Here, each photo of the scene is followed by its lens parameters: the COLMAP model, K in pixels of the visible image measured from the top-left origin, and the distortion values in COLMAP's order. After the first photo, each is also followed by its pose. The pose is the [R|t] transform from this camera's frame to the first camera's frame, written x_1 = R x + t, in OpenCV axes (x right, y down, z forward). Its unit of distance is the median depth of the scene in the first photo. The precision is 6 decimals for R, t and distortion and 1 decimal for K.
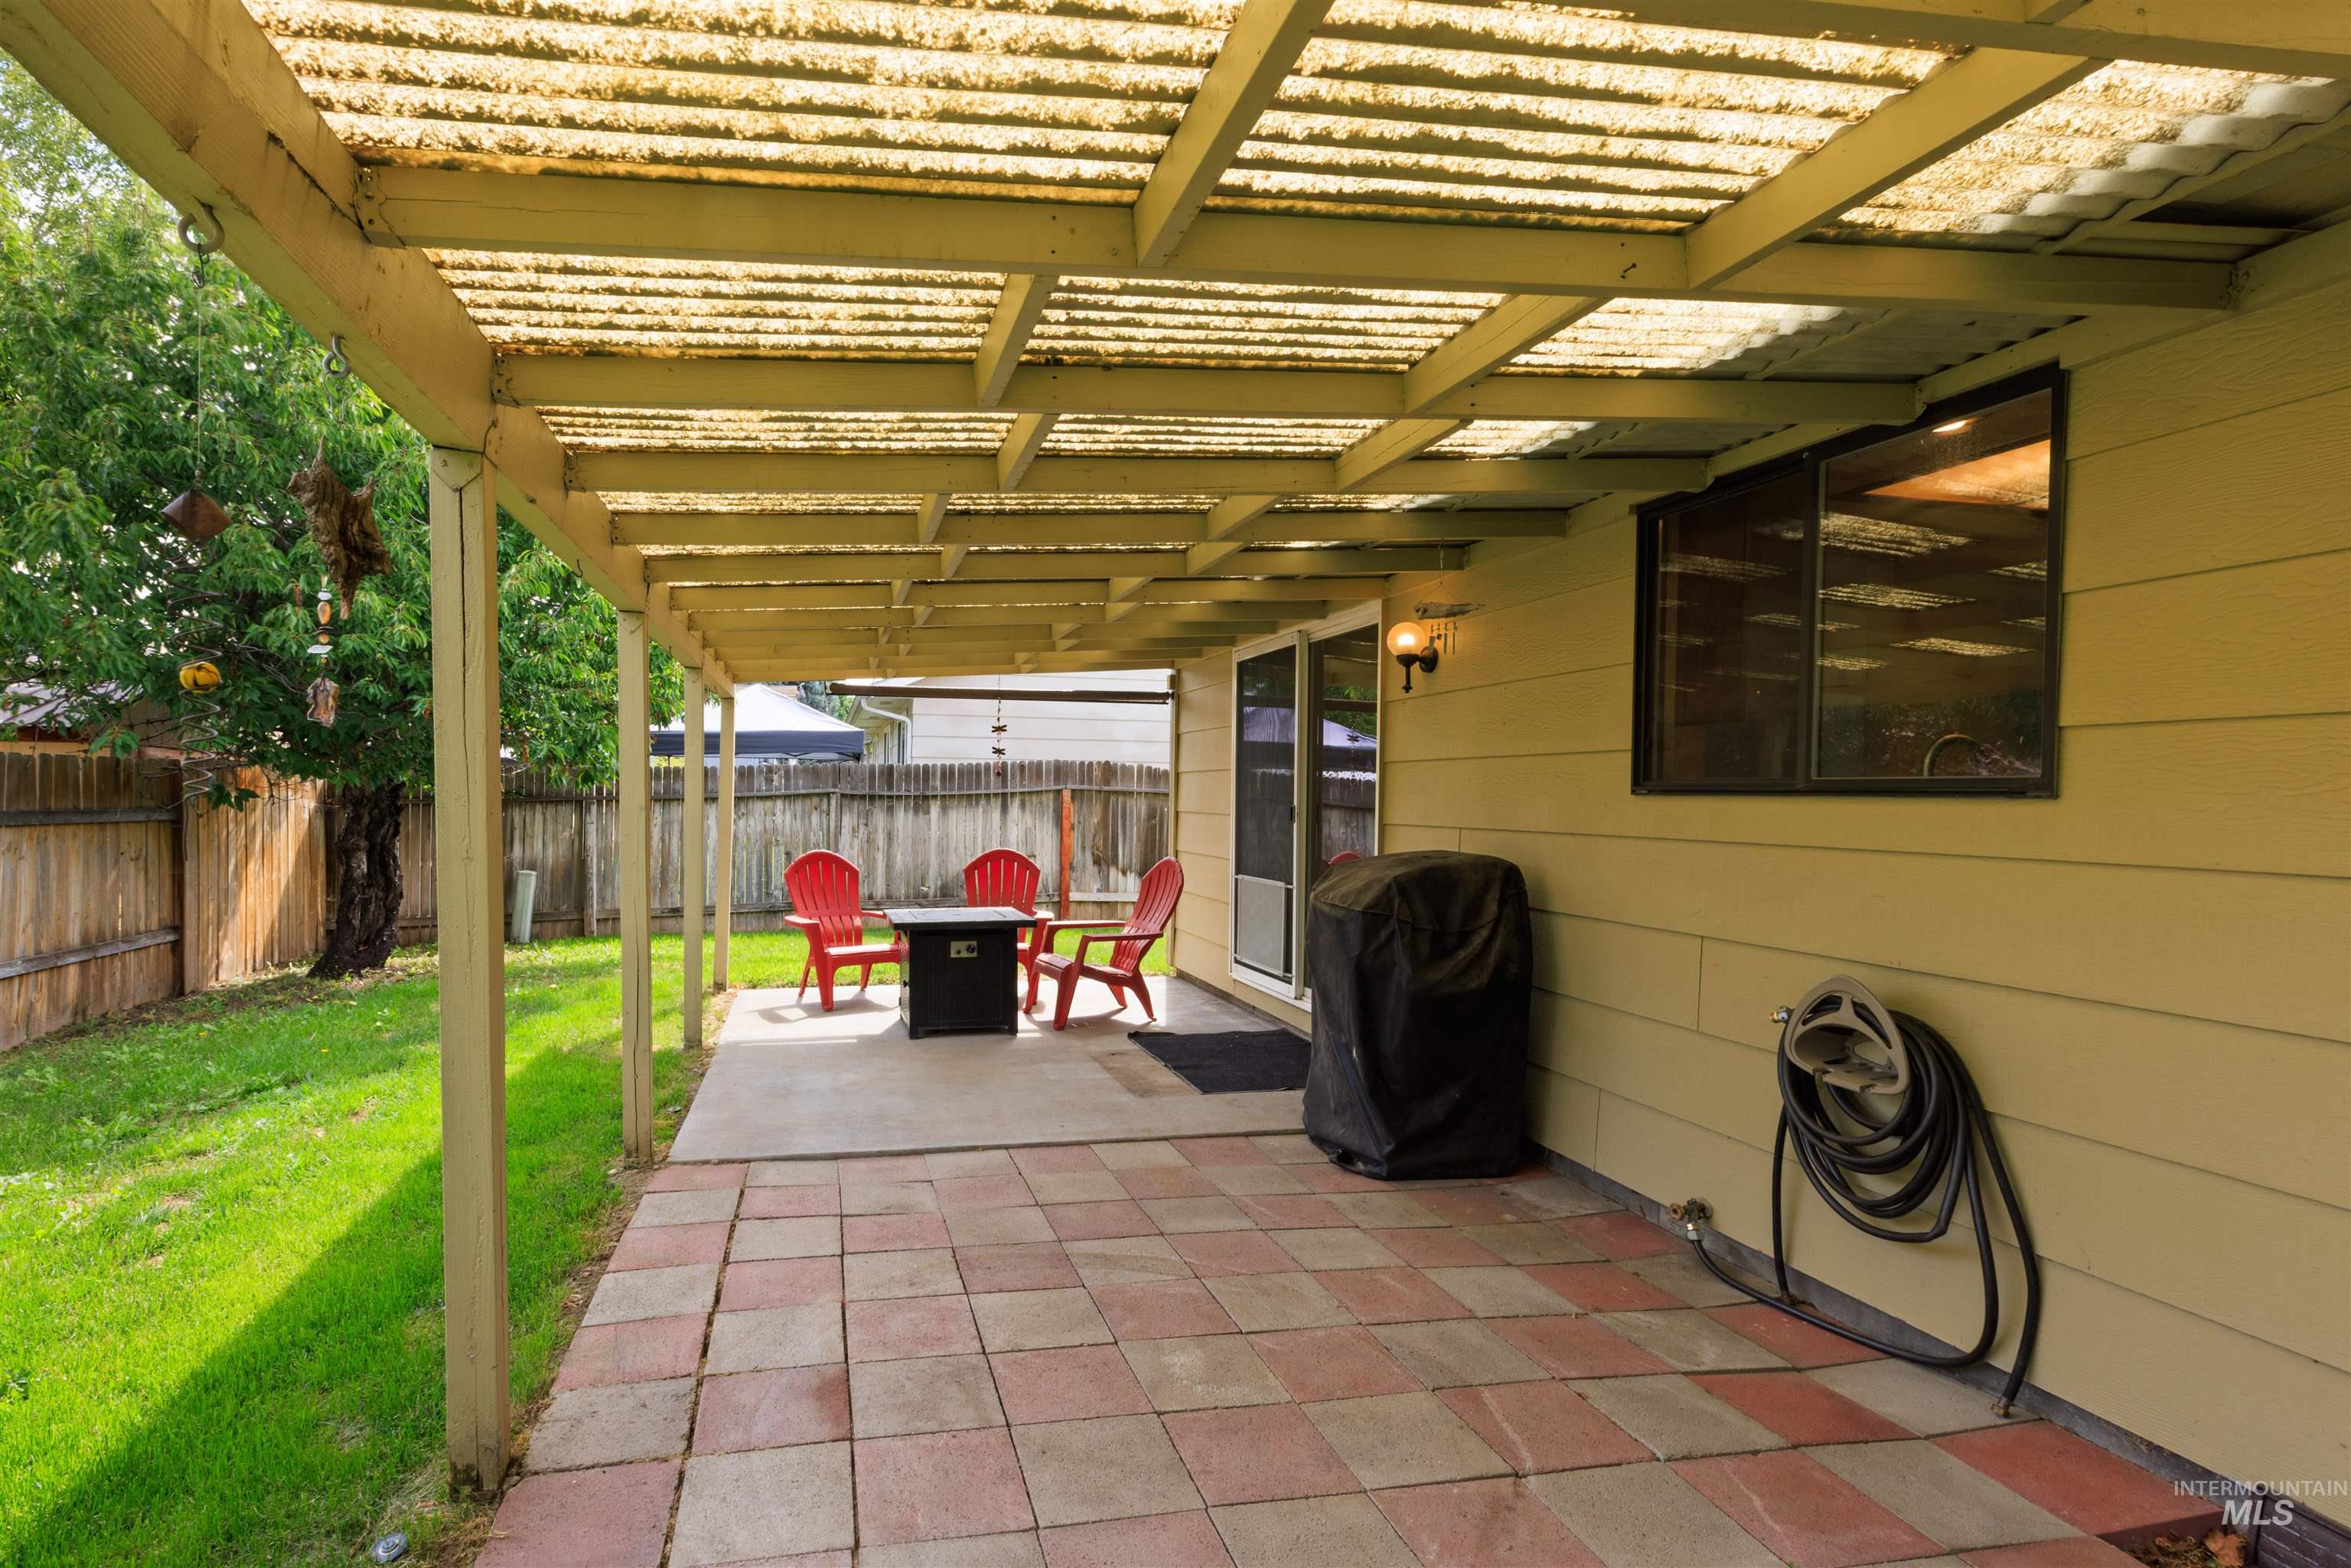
lens RADIAL K [[1048.9, 0, 1186.5], [0, 1048.9, 786.7], [0, 0, 1]] dist [0.001733, -0.000514]
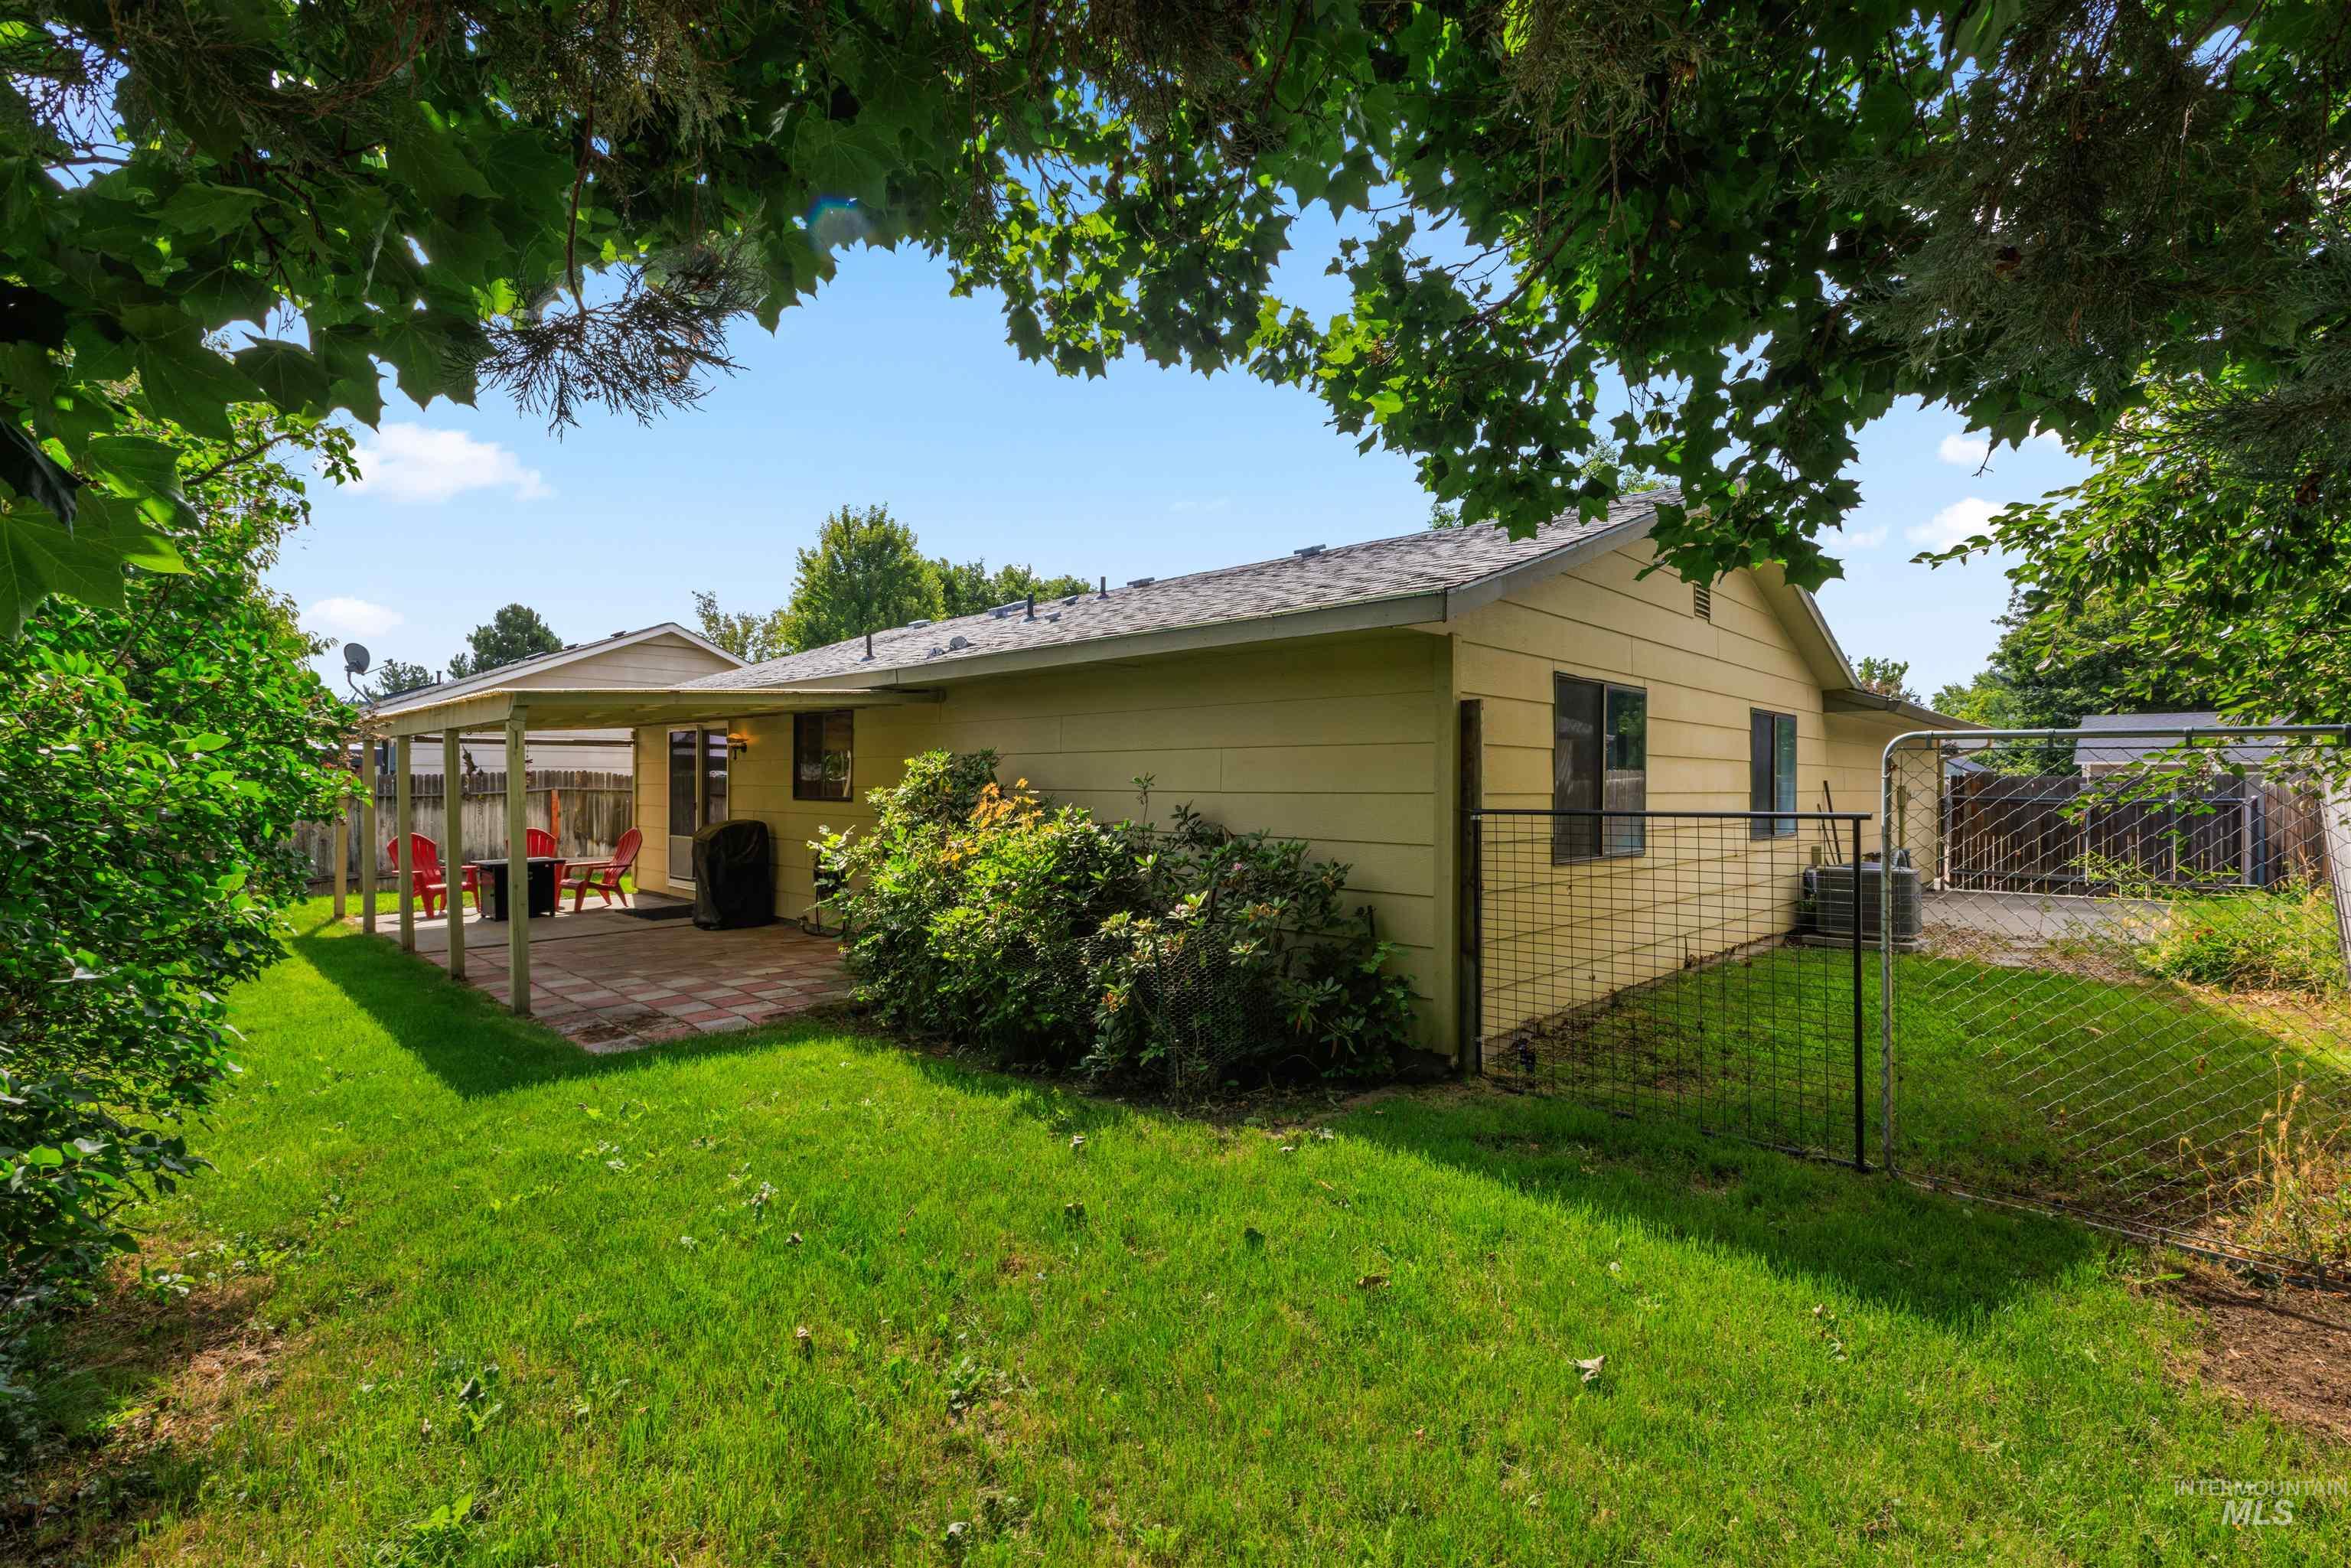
lens RADIAL K [[1048.9, 0, 1186.5], [0, 1048.9, 786.7], [0, 0, 1]] dist [0.001733, -0.000514]
pose [[0.888640, -0.012306, 0.458440, 0.003653], [0.003105, 0.999778, 0.020819, -0.044495], [-0.458595, -0.017077, 0.888482, -1.112938]]
